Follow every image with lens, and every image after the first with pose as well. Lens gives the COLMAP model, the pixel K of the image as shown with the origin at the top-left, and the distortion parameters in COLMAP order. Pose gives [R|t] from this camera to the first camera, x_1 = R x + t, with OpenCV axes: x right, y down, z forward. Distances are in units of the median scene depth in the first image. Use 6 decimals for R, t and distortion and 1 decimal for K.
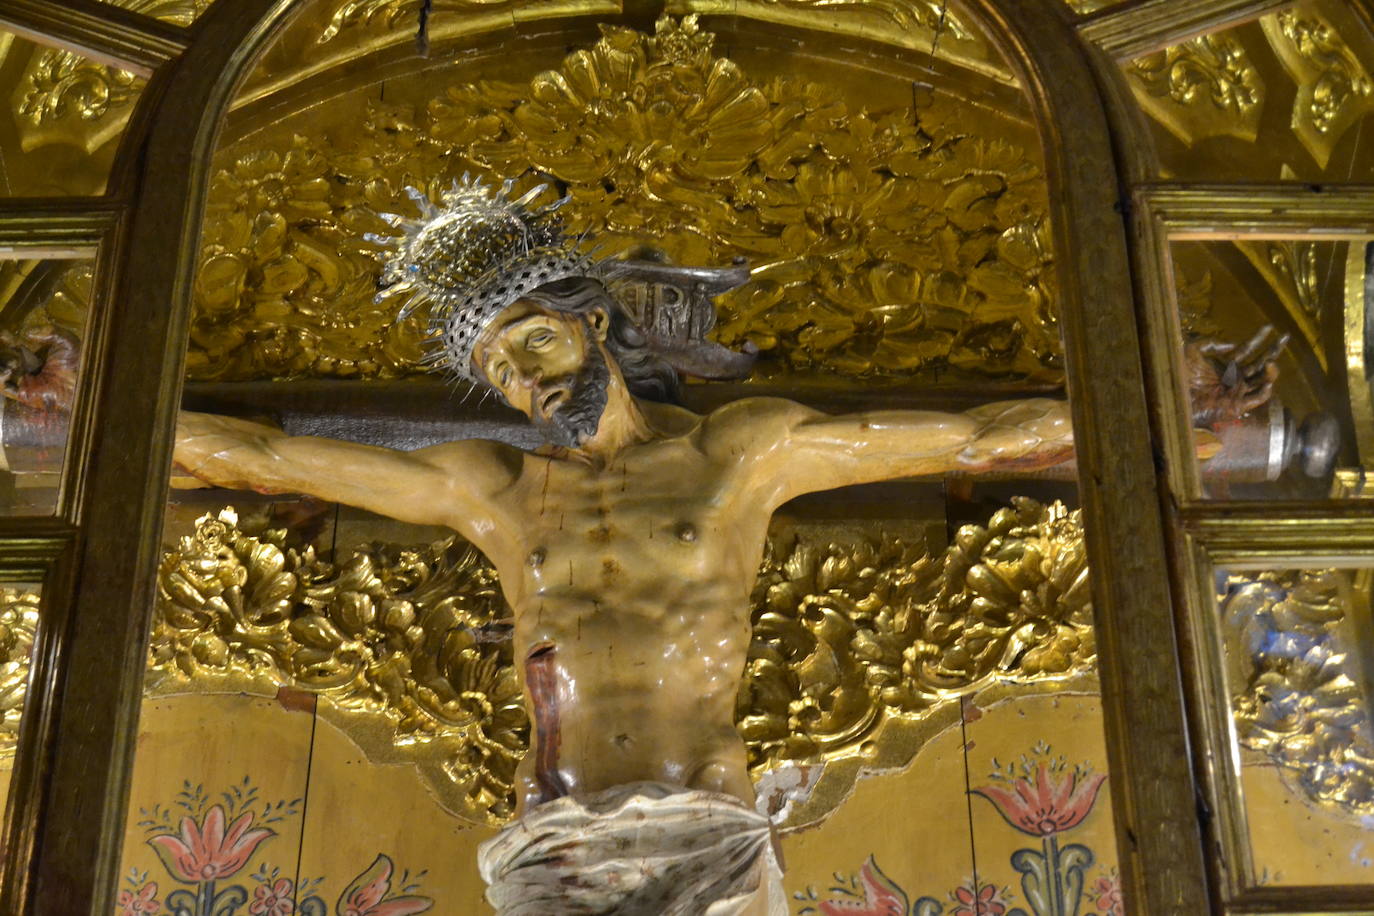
lens RADIAL K [[3190.3, 0, 691.2], [0, 3190.3, 462.1], [0, 0, 1]] dist [-0.036785, 0.000000]
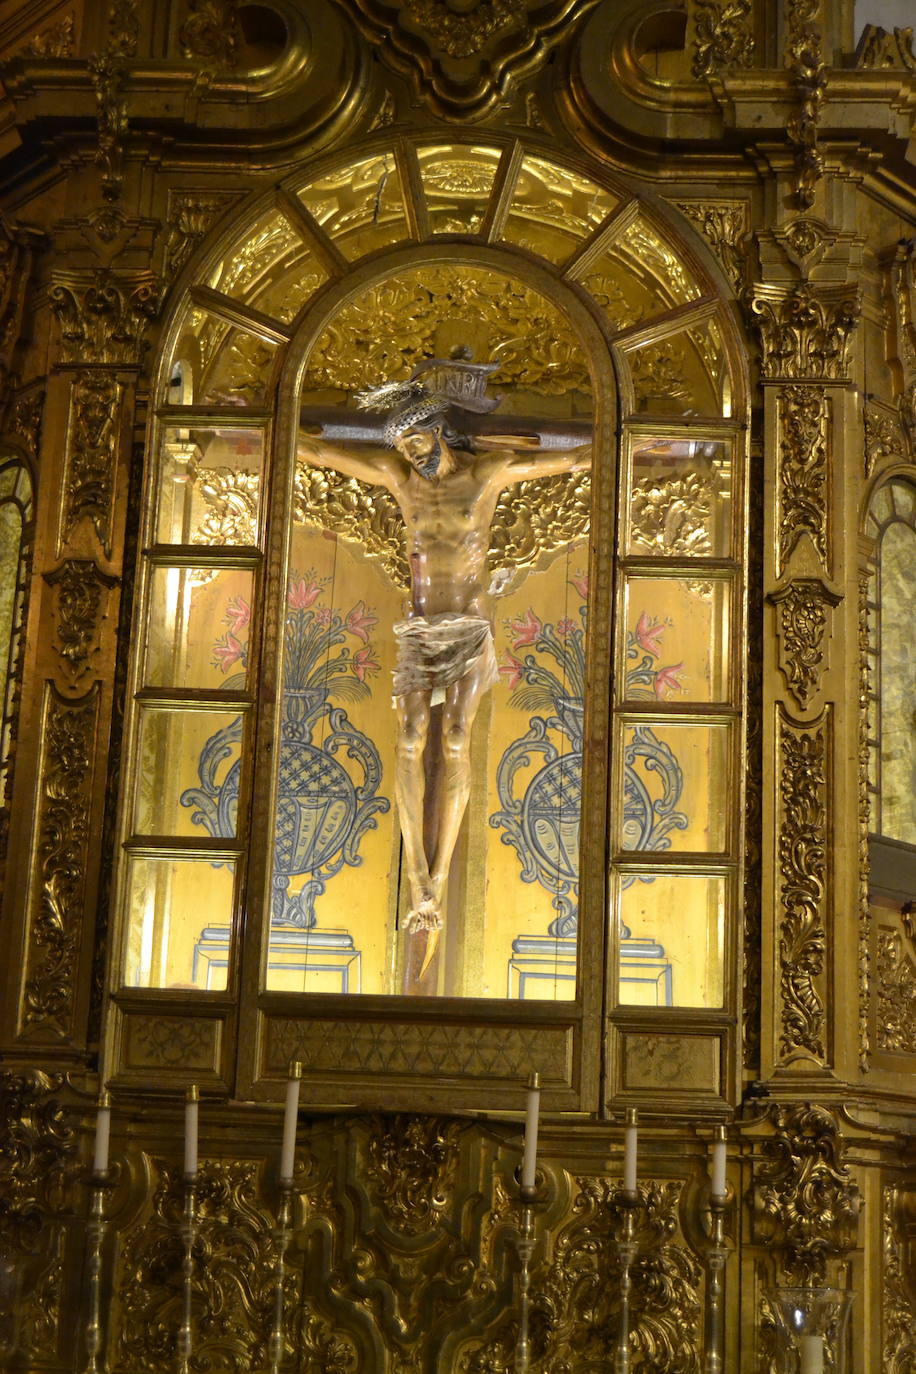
lens RADIAL K [[2351.2, 0, 459.0], [0, 2351.2, 686.3], [0, 0, 1]] dist [0.018081, 0.000000]
pose [[0.998465, 0.038116, -0.040181, 0.078228], [-0.015979, 0.892907, 0.449957, -0.747276], [0.053028, -0.448624, 0.892146, -0.904402]]
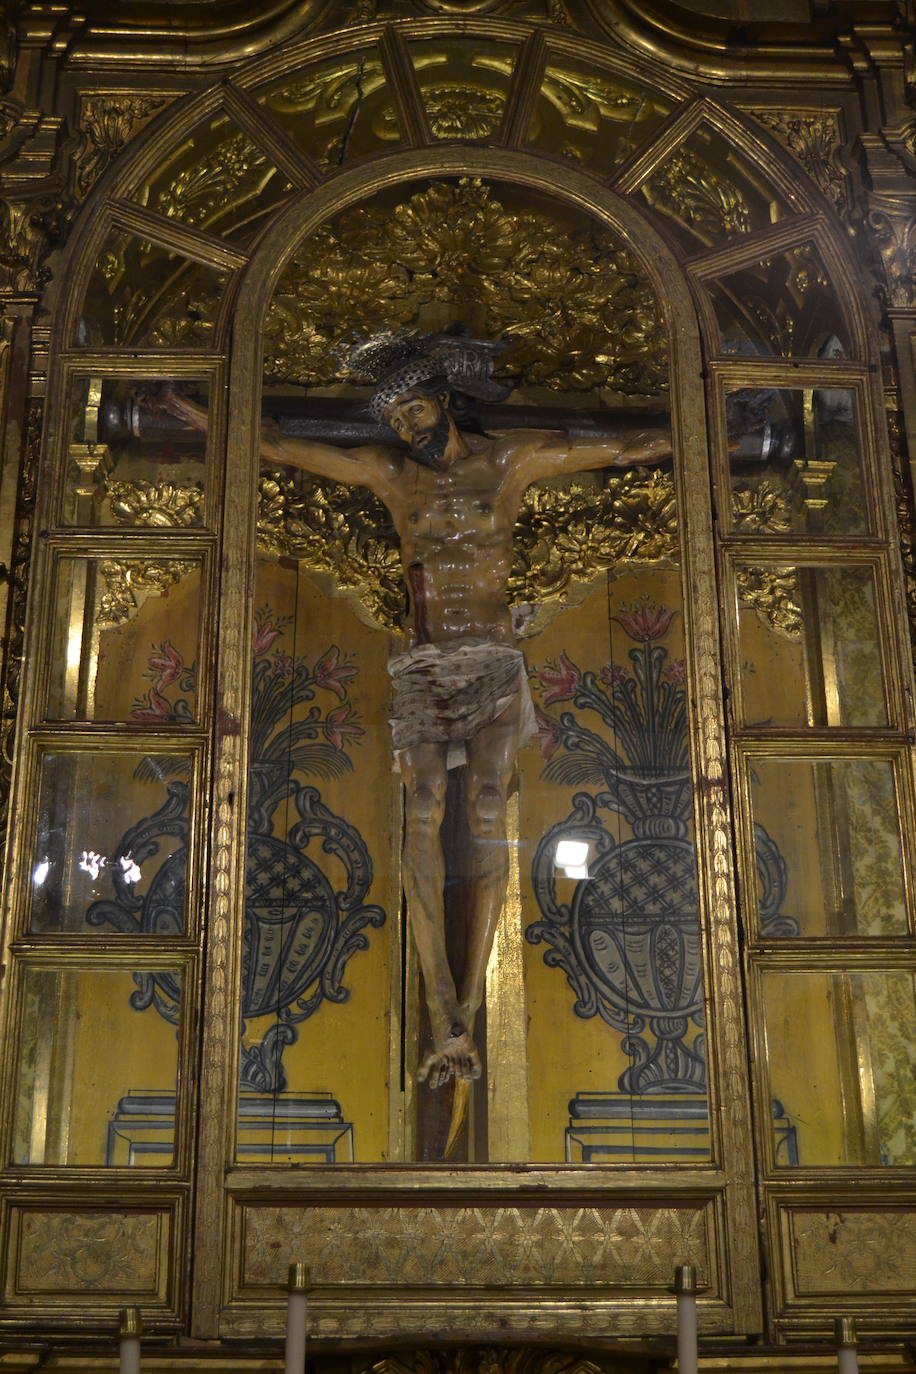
lens RADIAL K [[2044.4, 0, 454.8], [0, 2044.4, 684.7], [0, 0, 1]] dist [-0.036321, 0.000000]
pose [[0.998535, 0.020694, 0.049997, -0.081910], [-0.034281, 0.956831, 0.288615, -0.240500], [-0.041866, -0.289906, 0.956139, -0.301688]]
